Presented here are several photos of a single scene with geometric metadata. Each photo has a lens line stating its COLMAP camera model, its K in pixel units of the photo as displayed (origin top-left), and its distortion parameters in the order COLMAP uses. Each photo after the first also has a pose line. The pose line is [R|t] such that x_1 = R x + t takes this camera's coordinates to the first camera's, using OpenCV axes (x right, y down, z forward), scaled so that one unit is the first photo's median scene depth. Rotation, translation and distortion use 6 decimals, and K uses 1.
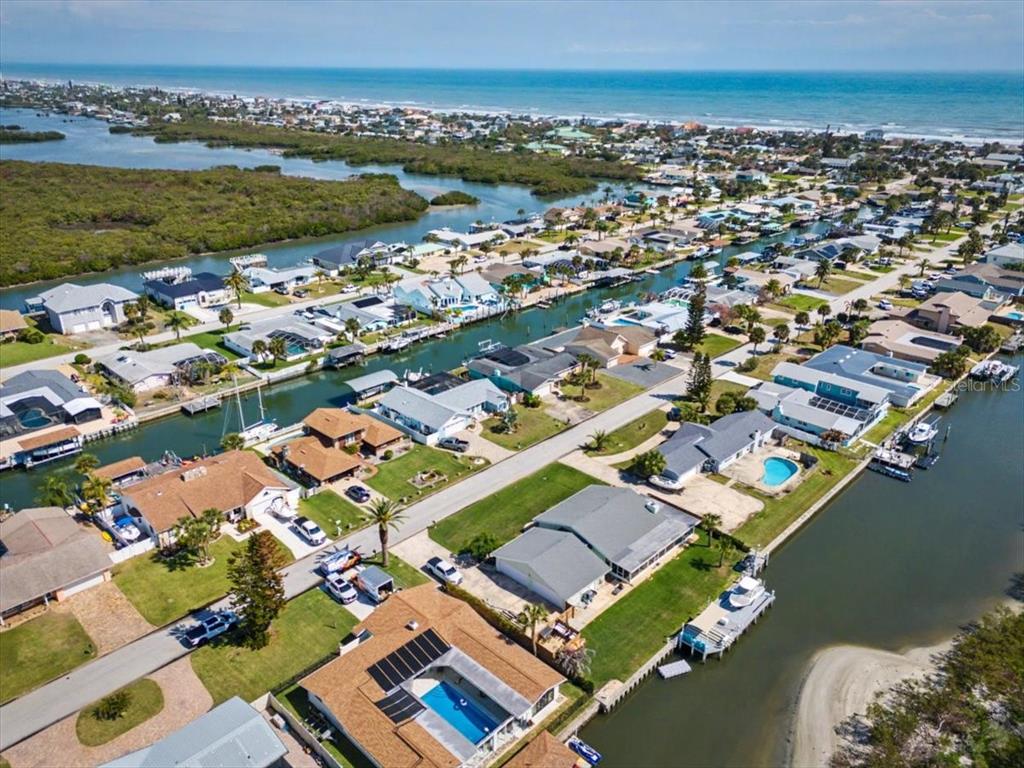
lens RADIAL K [[750.6, 0, 515.5], [0, 750.6, 384.5], [0, 0, 1]] dist [0.056924, -0.042768]
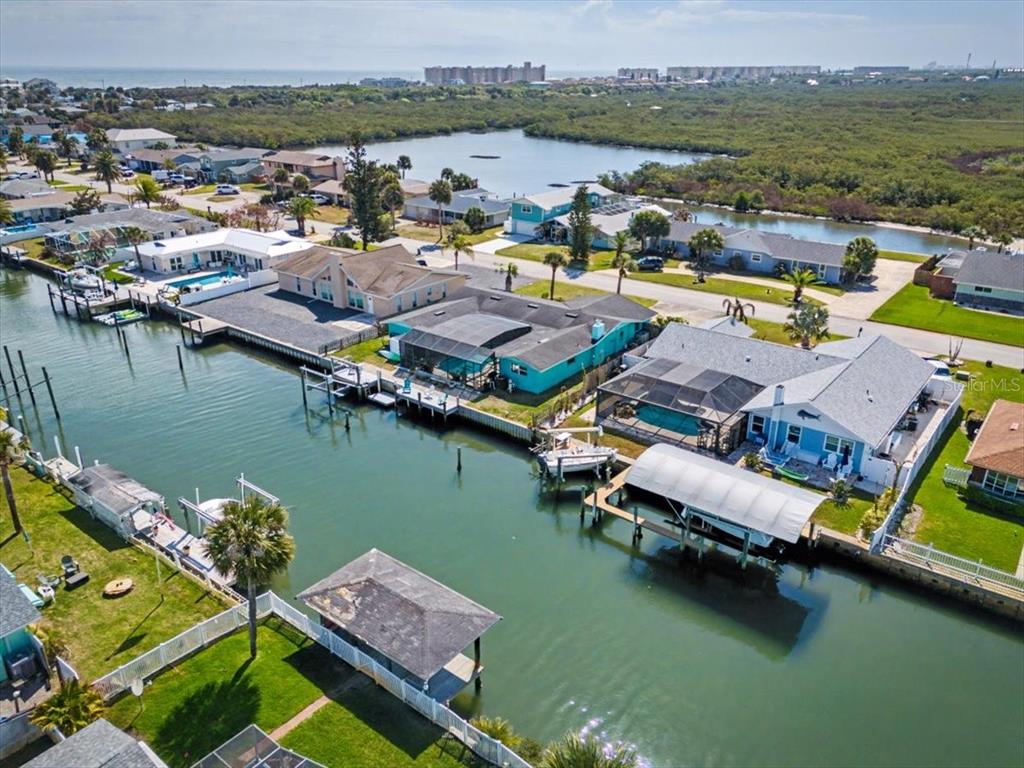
lens RADIAL K [[750.6, 0, 513.9], [0, 750.6, 387.4], [0, 0, 1]] dist [0.056924, -0.042768]
pose [[-0.100023, -0.391677, 0.914650, -0.389781], [0.383067, 0.833242, 0.398707, -0.163110], [-0.918289, 0.390252, 0.066695, 0.942673]]
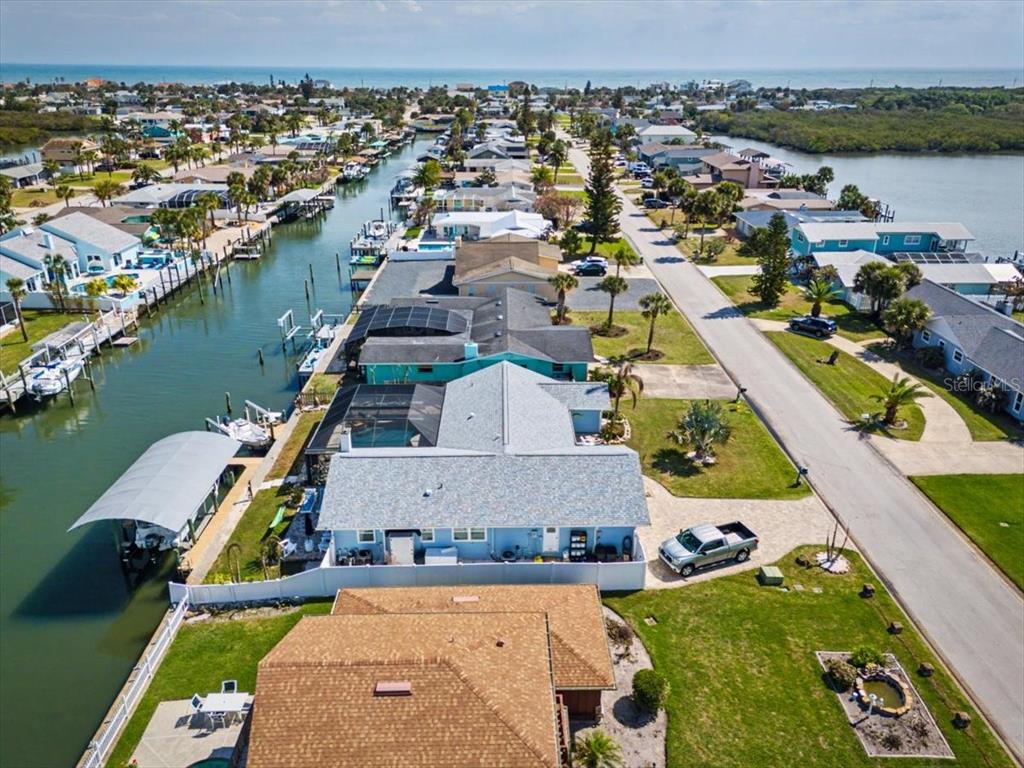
lens RADIAL K [[750.6, 0, 515.3], [0, 750.6, 386.4], [0, 0, 1]] dist [0.056924, -0.042768]
pose [[0.707296, -0.278278, 0.649841, -0.251432], [0.274455, 0.955248, 0.110340, -0.031984], [-0.651465, 0.100309, 0.752018, 0.626263]]
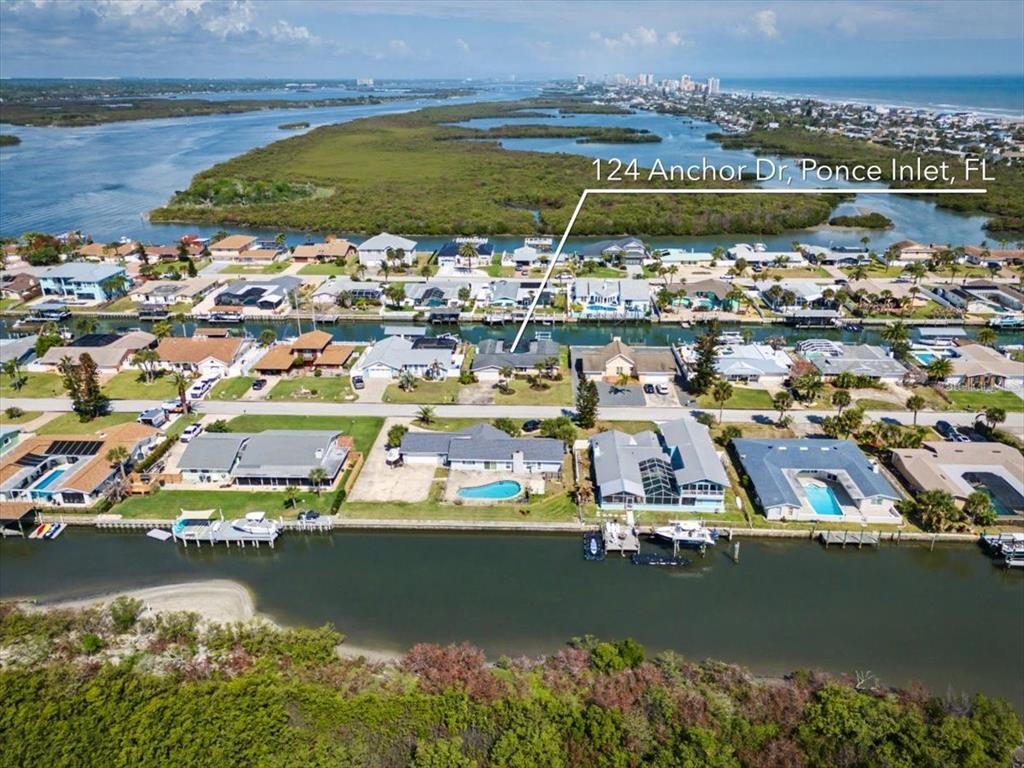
lens RADIAL K [[750.6, 0, 510.4], [0, 750.6, 381.6], [0, 0, 1]] dist [0.056924, -0.042768]
pose [[0.655232, 0.271993, -0.704763, 0.738701], [-0.282970, 0.953379, 0.104861, -0.094135], [0.700428, 0.130718, 0.701651, 0.235689]]
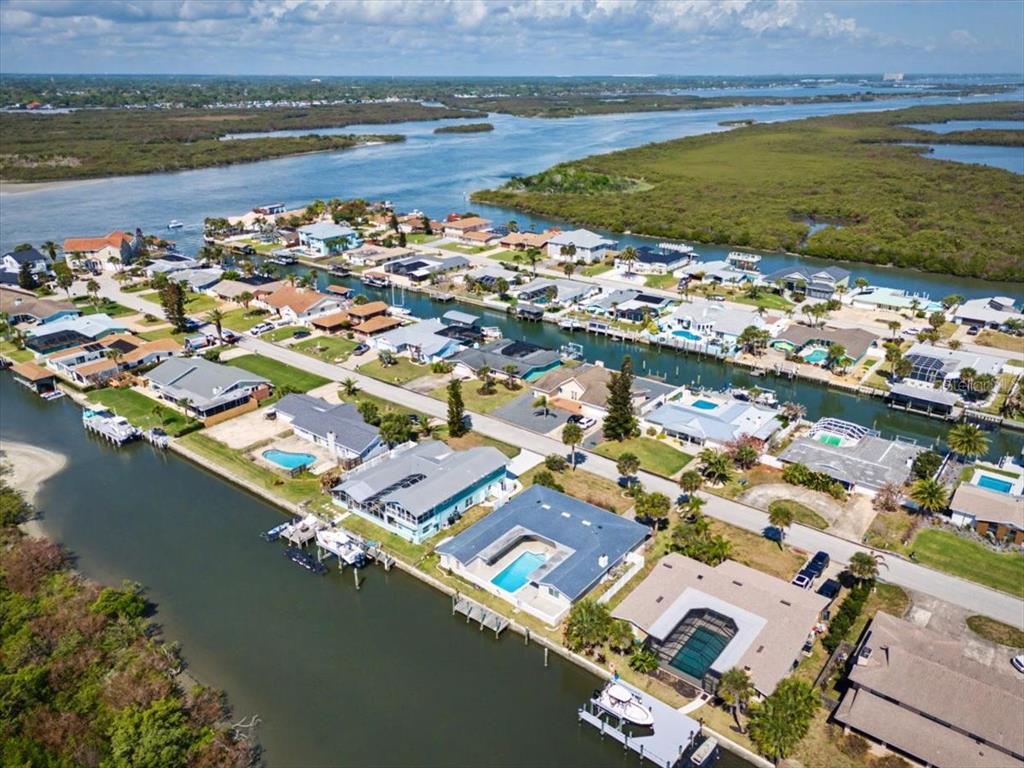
lens RADIAL K [[750.6, 0, 513.0], [0, 750.6, 384.3], [0, 0, 1]] dist [0.056924, -0.042768]
pose [[0.090969, 0.369748, -0.924668, 0.959703], [-0.383530, 0.869903, 0.310117, -0.308730], [0.919037, 0.326427, 0.220944, 0.750498]]
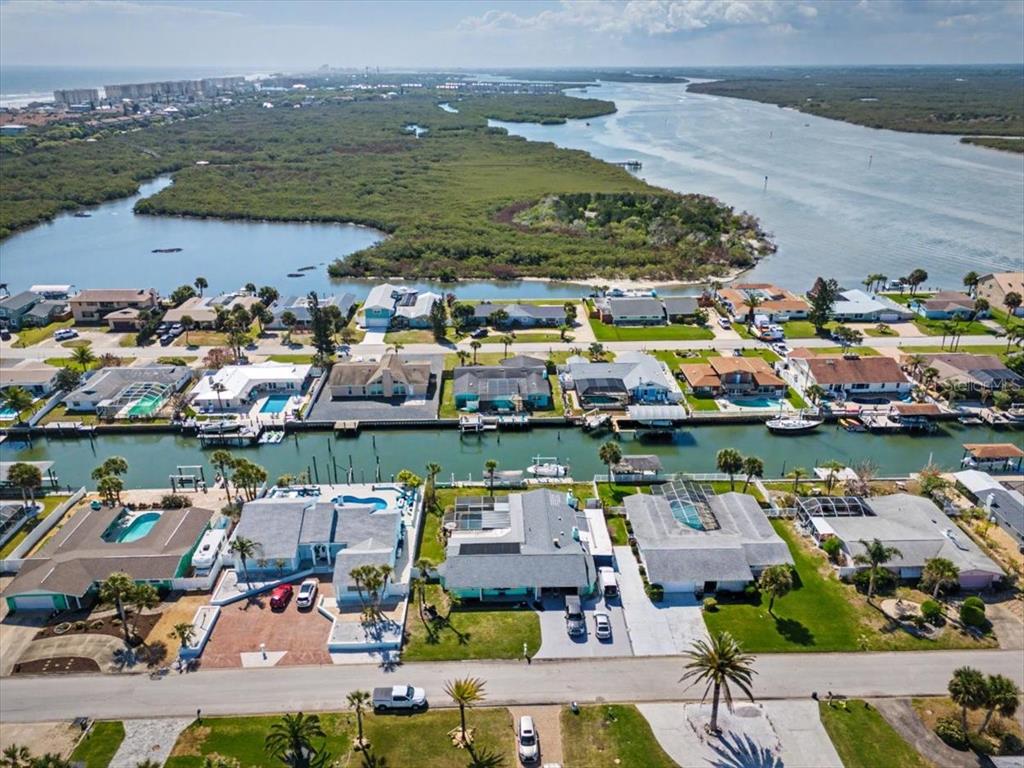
lens RADIAL K [[750.6, 0, 518.8], [0, 750.6, 388.4], [0, 0, 1]] dist [0.056924, -0.042768]
pose [[-0.720521, -0.276536, 0.635907, -0.587776], [0.265269, 0.737369, 0.621224, -0.580086], [-0.640689, 0.616291, -0.457934, 1.368575]]
